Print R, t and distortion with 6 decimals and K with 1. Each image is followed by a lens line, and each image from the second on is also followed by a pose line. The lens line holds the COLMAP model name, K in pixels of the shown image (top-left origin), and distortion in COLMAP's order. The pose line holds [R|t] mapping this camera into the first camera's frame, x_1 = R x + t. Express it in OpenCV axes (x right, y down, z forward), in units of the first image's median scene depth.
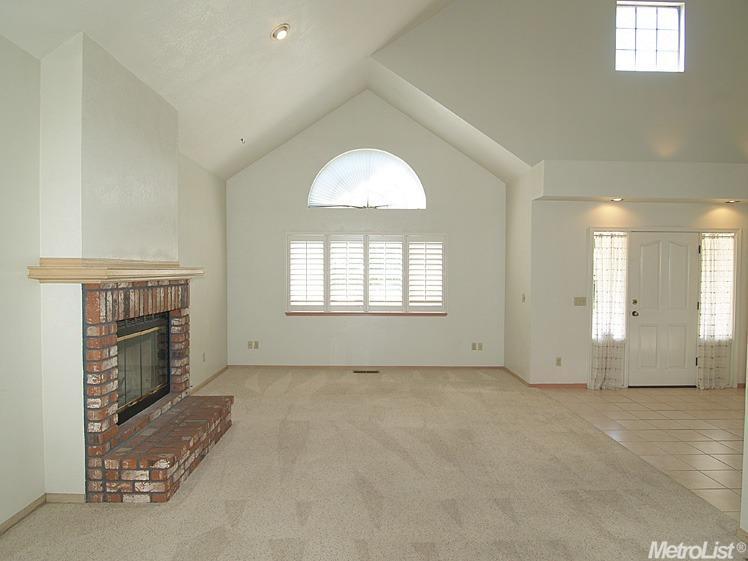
lens RADIAL K [[471.9, 0, 373.6], [0, 471.9, 281.6], [0, 0, 1]] dist [-0.029418, 0.000909]
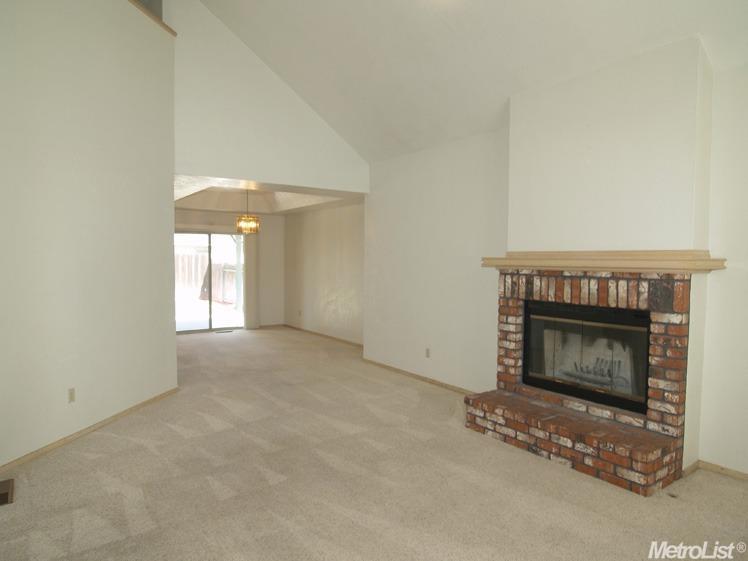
lens RADIAL K [[471.9, 0, 374.4], [0, 471.9, 278.6], [0, 0, 1]] dist [-0.029418, 0.000909]
pose [[-0.818278, 0.021600, -0.574417, 0.481730], [-0.019272, 0.997701, 0.064971, -0.044624], [0.574500, 0.064235, -0.815980, 1.657090]]
